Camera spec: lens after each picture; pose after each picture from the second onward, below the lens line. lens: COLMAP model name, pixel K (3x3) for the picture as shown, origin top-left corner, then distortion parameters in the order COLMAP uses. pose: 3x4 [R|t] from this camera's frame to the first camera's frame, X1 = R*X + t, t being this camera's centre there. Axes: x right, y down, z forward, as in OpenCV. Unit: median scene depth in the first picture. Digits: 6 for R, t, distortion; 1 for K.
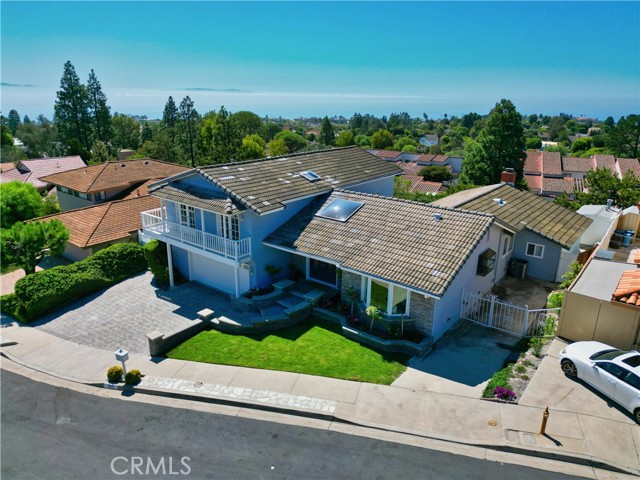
lens RADIAL K [[455.9, 0, 320.1], [0, 455.9, 242.1], [0, 0, 1]] dist [0.055093, -0.045266]
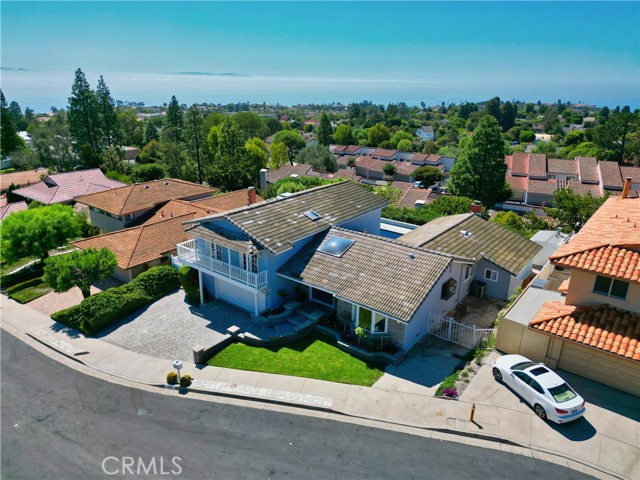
lens RADIAL K [[455.9, 0, 320.7], [0, 455.9, 241.6], [0, 0, 1]] dist [0.055093, -0.045266]
pose [[0.999982, -0.000072, 0.006072, -0.007829], [-0.000104, 0.999578, 0.029043, -0.127619], [-0.006072, -0.029043, 0.999560, -0.287386]]
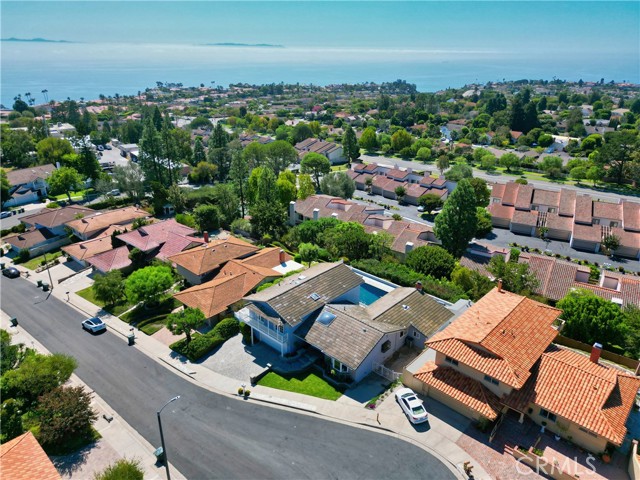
lens RADIAL K [[455.9, 0, 322.2], [0, 455.9, 238.7], [0, 0, 1]] dist [0.055093, -0.045266]
pose [[0.998027, 0.024594, -0.057766, 0.154612], [-0.020002, 0.996693, 0.078757, -0.697275], [0.059512, -0.077446, 0.995219, -1.349280]]
